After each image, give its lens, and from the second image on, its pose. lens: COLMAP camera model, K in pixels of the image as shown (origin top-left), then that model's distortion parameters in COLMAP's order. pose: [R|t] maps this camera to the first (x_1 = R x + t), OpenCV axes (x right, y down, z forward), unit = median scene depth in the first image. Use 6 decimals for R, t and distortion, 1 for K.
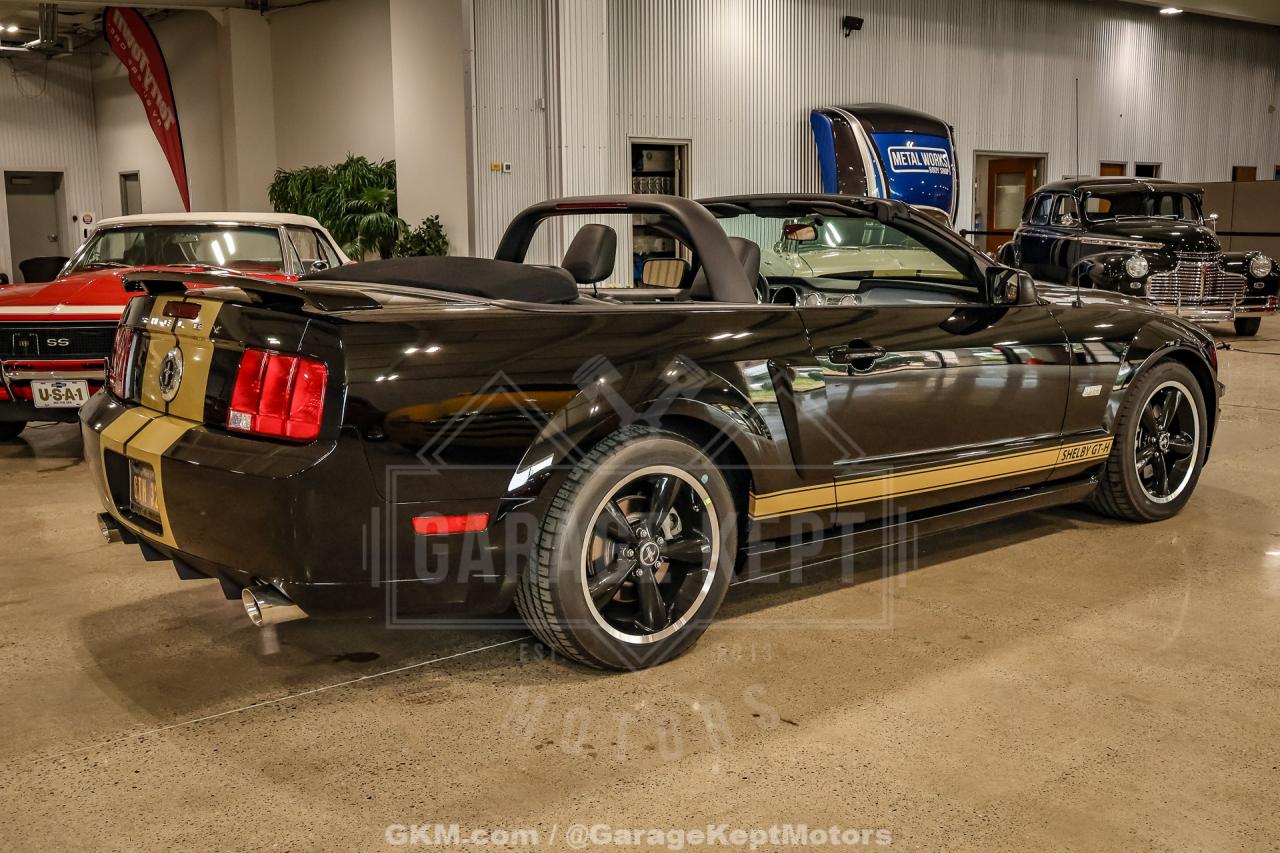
lens RADIAL K [[1497.5, 0, 624.5], [0, 1497.5, 428.9], [0, 0, 1]] dist [-0.101168, 0.423218]
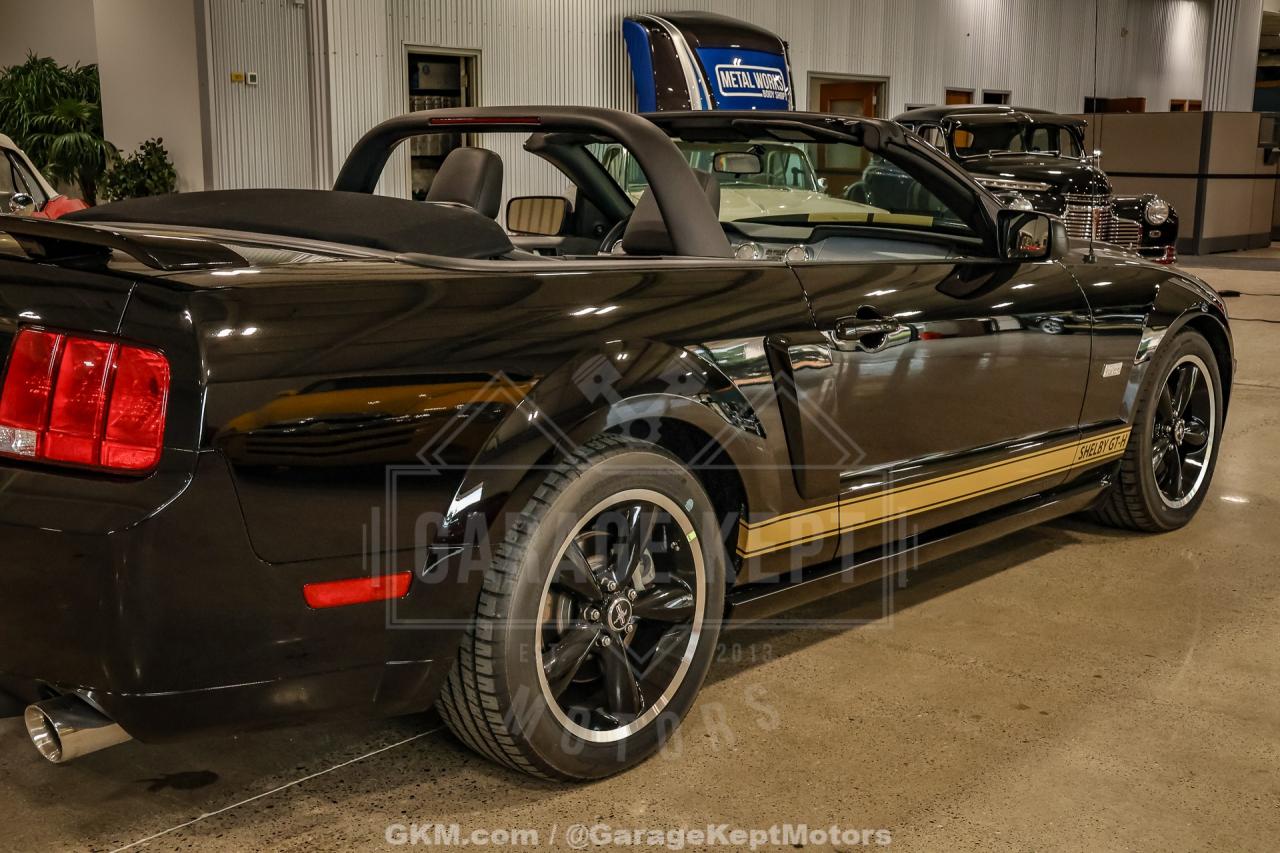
lens RADIAL K [[1667.3, 0, 620.6], [0, 1667.3, 432.6], [0, 0, 1]] dist [-0.006874, 0.420709]
pose [[0.982740, -0.016676, 0.184237, -0.098181], [0.012084, 0.999588, 0.026019, -0.017631], [-0.184595, -0.023343, 0.982537, 0.177369]]
